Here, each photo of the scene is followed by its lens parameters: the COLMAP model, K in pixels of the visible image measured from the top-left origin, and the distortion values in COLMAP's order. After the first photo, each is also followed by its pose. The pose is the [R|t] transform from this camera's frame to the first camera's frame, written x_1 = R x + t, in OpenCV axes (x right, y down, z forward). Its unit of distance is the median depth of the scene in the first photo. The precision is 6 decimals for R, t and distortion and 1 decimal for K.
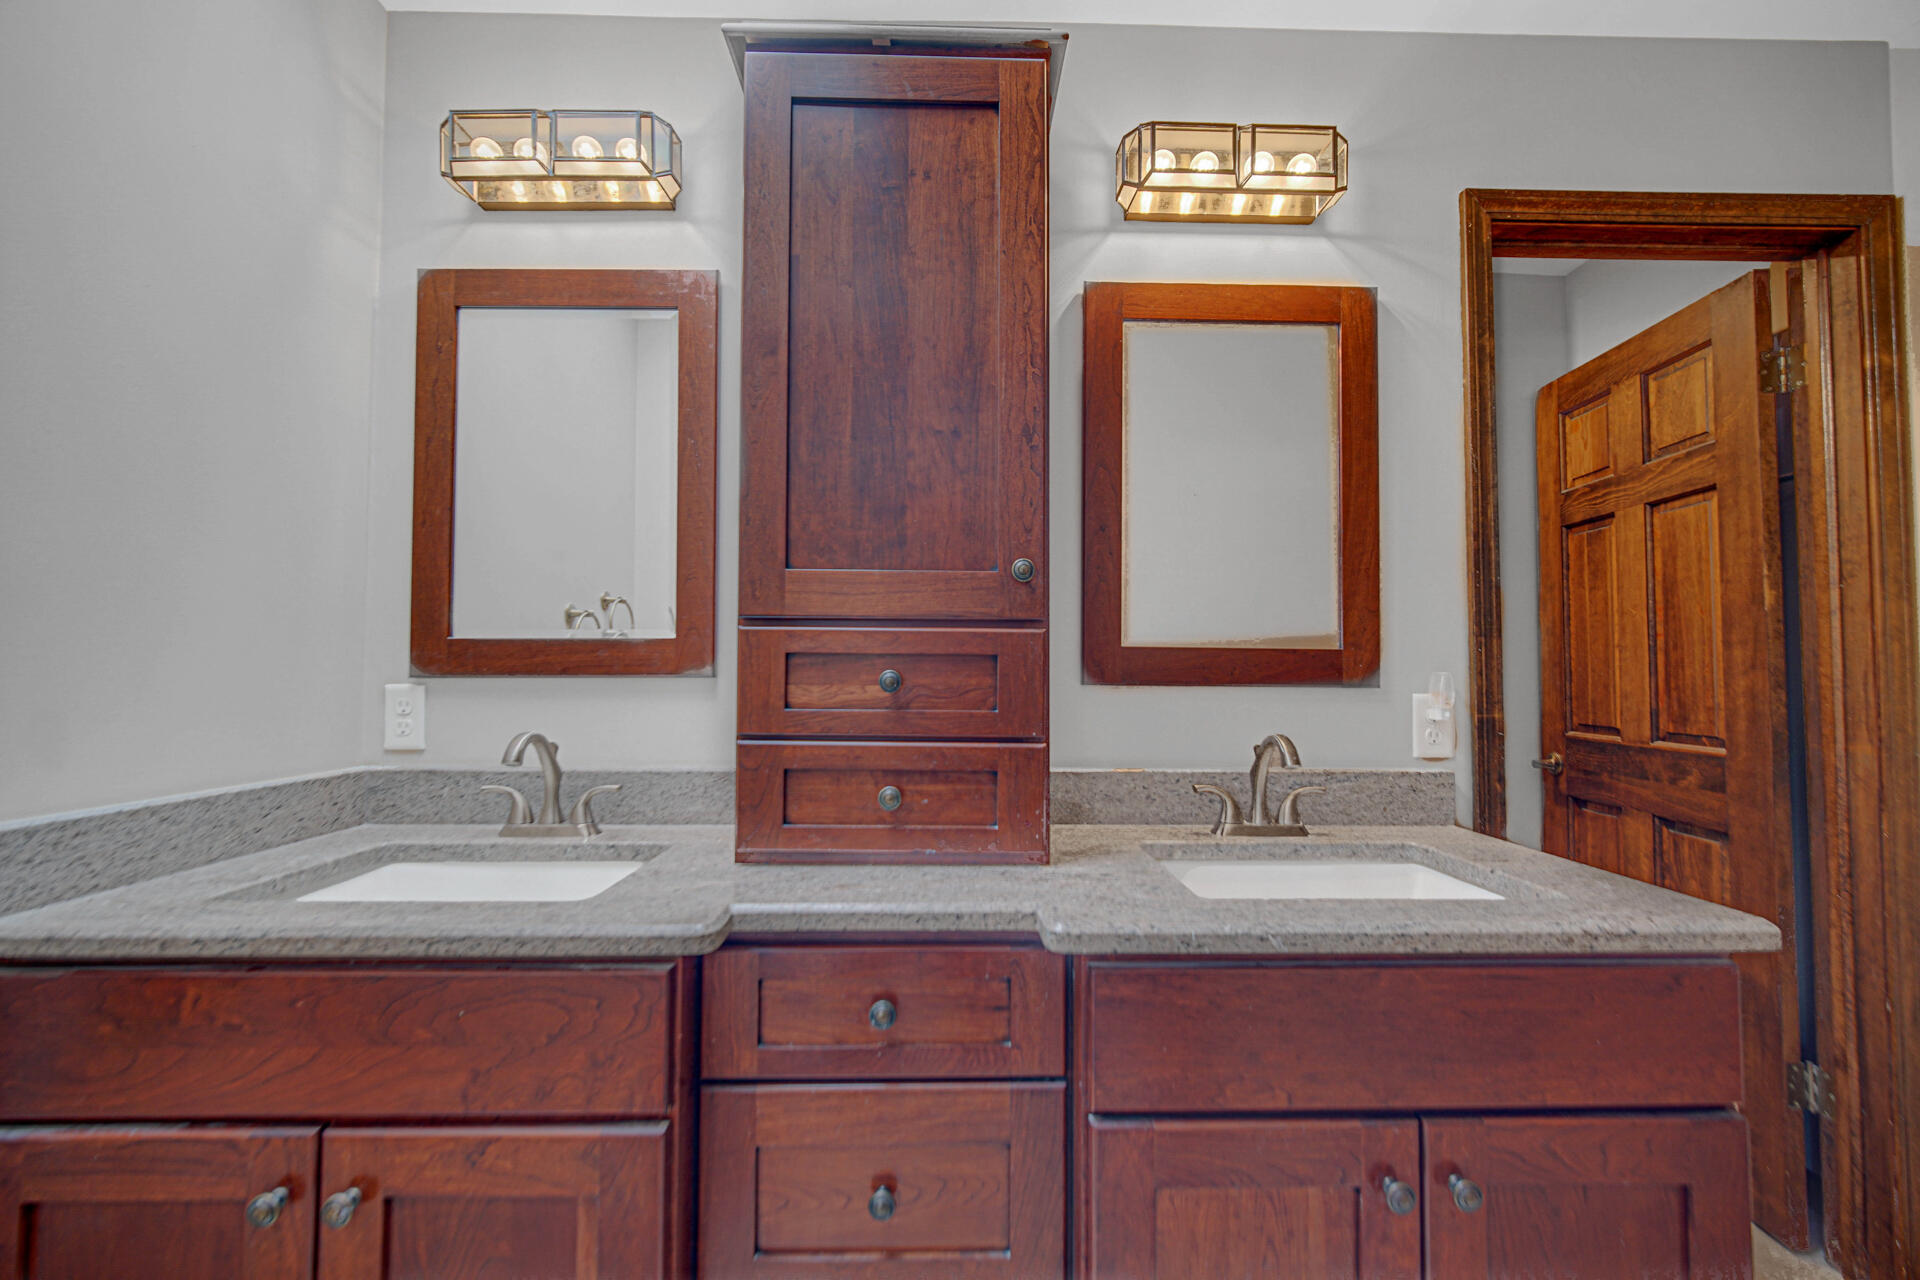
lens RADIAL K [[754.4, 0, 961.6], [0, 754.4, 651.8], [0, 0, 1]] dist [-0.002131, 0.000831]
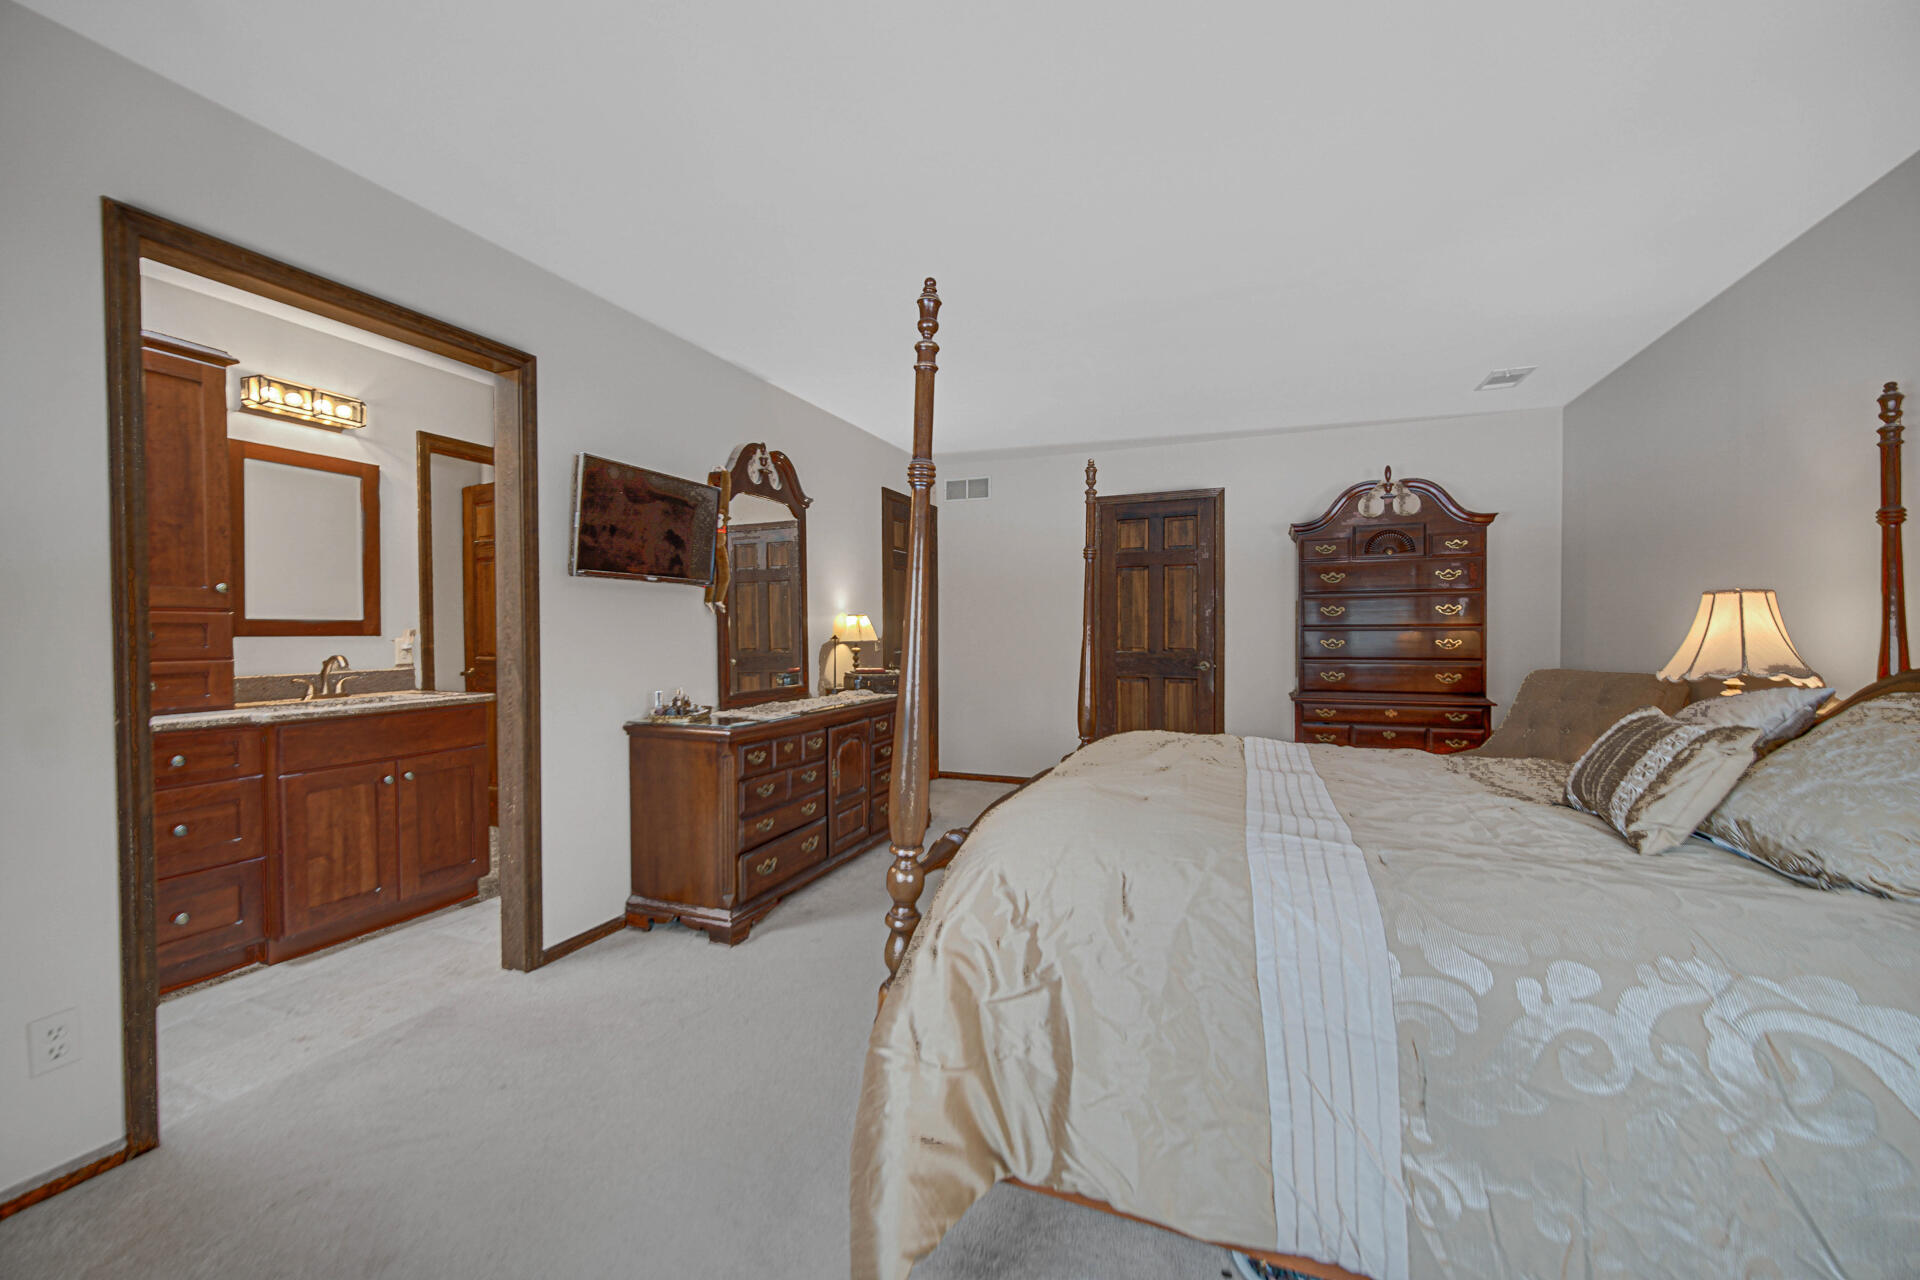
lens RADIAL K [[754.4, 0, 956.2], [0, 754.4, 643.9], [0, 0, 1]] dist [-0.002131, 0.000831]
pose [[0.380889, -0.014993, 0.924499, -1.205284], [-0.025960, 0.999301, 0.026902, -0.056357], [-0.924256, -0.034247, 0.380233, -2.012759]]
